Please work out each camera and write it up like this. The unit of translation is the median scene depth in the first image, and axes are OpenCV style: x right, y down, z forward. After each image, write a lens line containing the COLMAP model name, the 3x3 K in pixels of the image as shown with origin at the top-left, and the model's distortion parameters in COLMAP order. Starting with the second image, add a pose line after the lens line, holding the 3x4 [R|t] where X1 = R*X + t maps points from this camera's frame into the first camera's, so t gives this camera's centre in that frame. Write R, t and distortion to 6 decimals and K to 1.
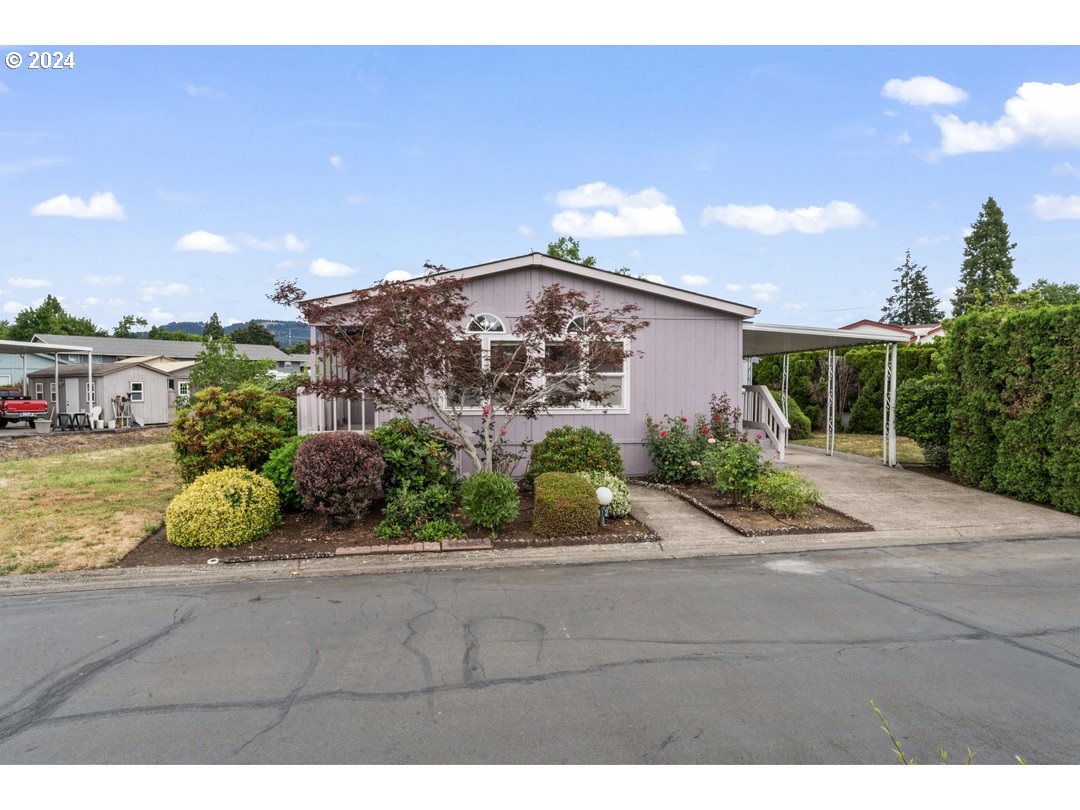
lens RADIAL K [[709.2, 0, 535.7], [0, 709.2, 402.4], [0, 0, 1]] dist [0.001128, -0.001521]
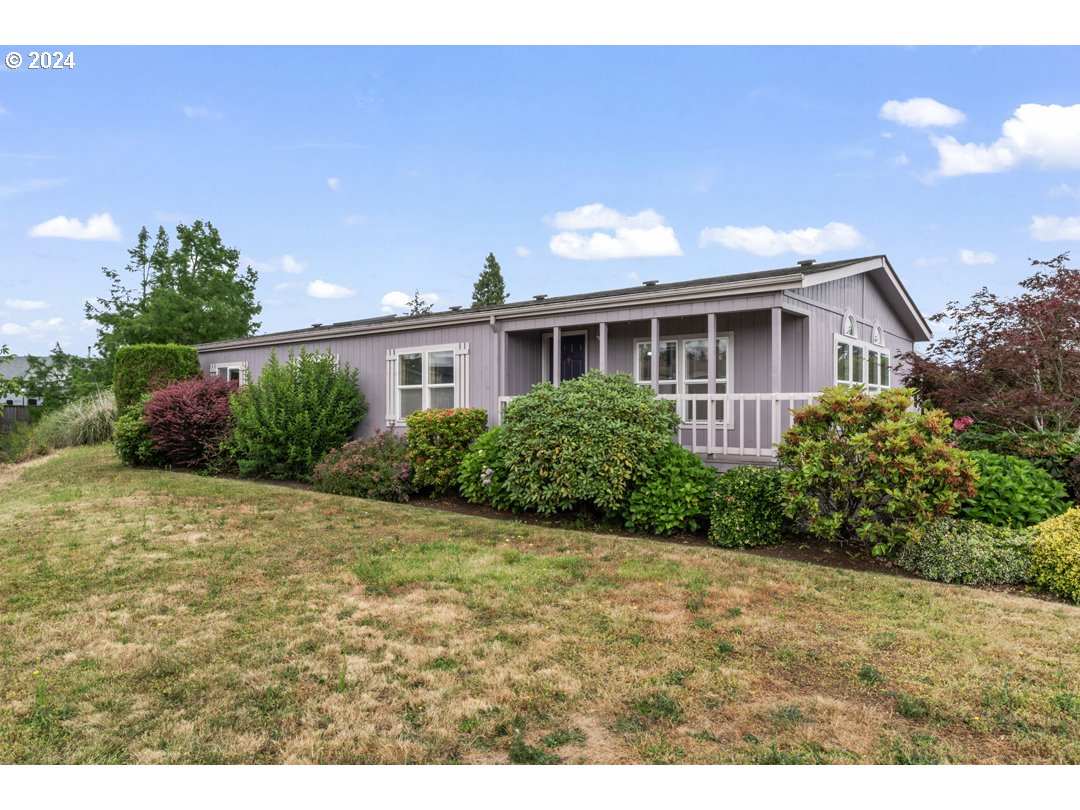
lens RADIAL K [[717.9, 0, 539.8], [0, 717.9, 410.2], [0, 0, 1]] dist [-0.024249, 0.001793]
pose [[0.739717, 0.013762, 0.672778, -1.034159], [0.001732, 0.999749, -0.022354, 0.008378], [-0.672916, 0.017702, 0.739507, 0.684157]]
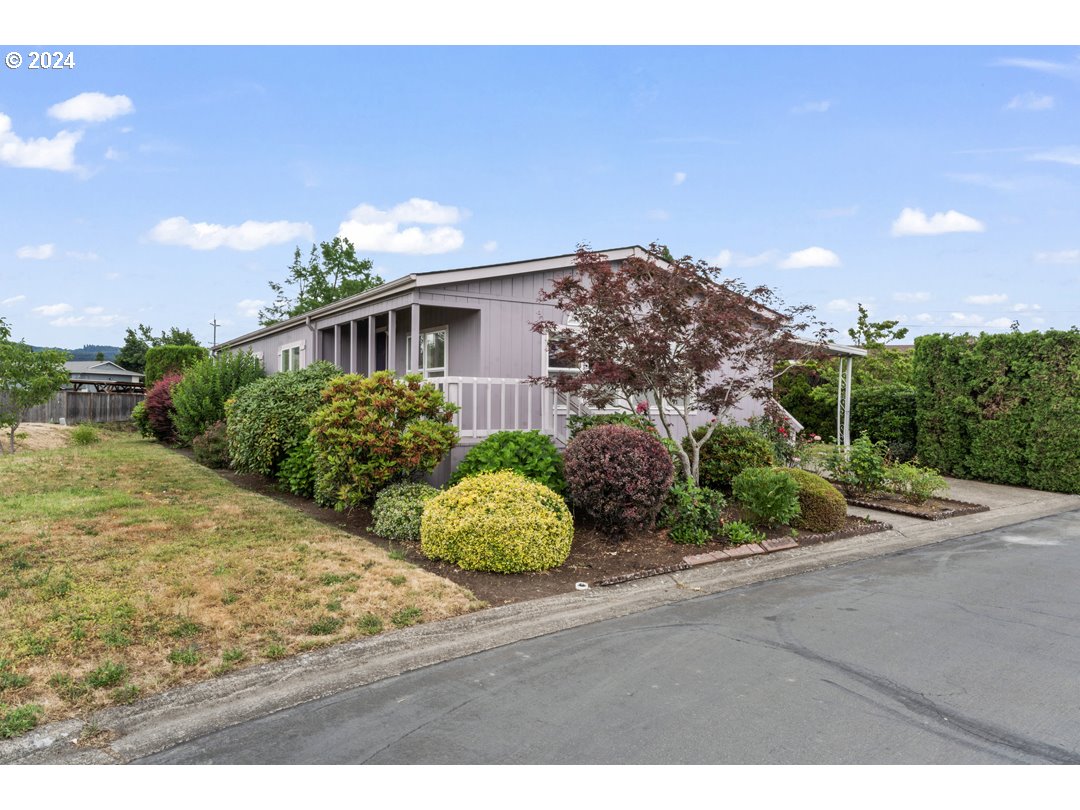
lens RADIAL K [[709.2, 0, 542.3], [0, 709.2, 404.9], [0, 0, 1]] dist [0.001128, -0.001521]
pose [[0.901858, 0.012104, 0.431864, -0.568346], [-0.004024, 0.999799, -0.019619, 0.025779], [-0.432014, 0.015955, 0.901726, 0.206139]]
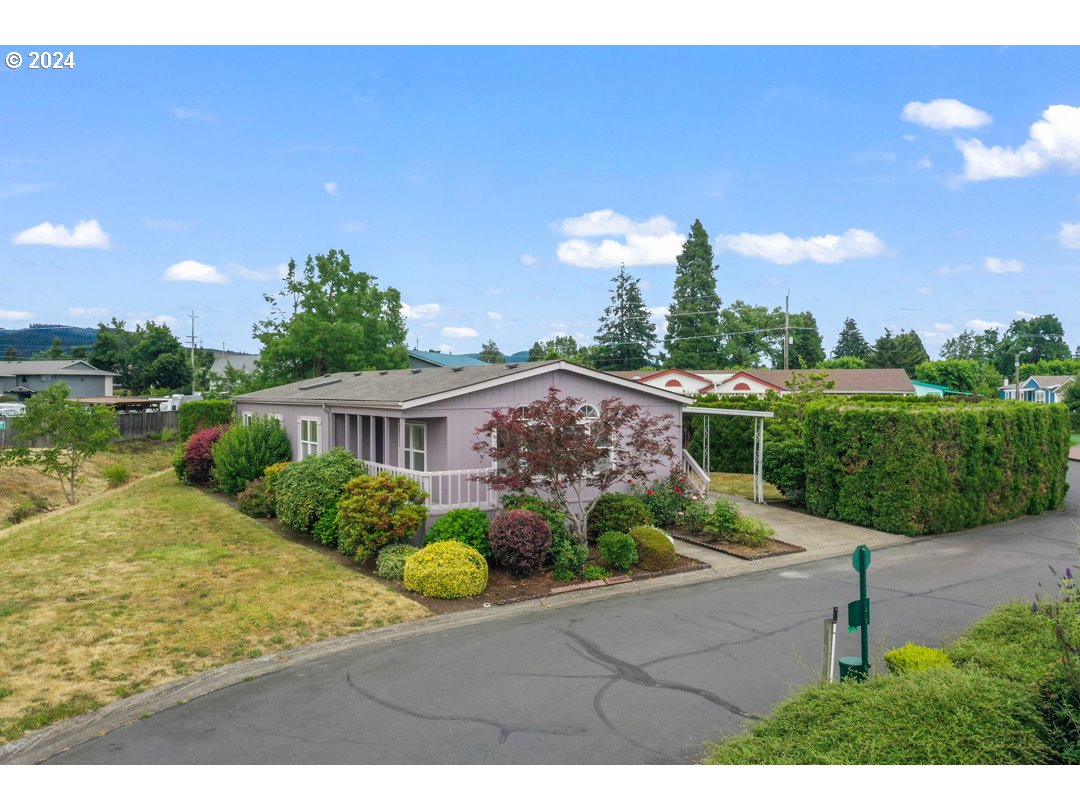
lens RADIAL K [[846.3, 0, 542.8], [0, 846.3, 397.3], [0, 0, 1]] dist [-0.011972, -0.003114]
pose [[0.915219, -0.001599, 0.402953, -0.724556], [0.007259, 0.999895, -0.012518, -0.130884], [-0.402891, 0.014382, 0.915135, -0.470802]]
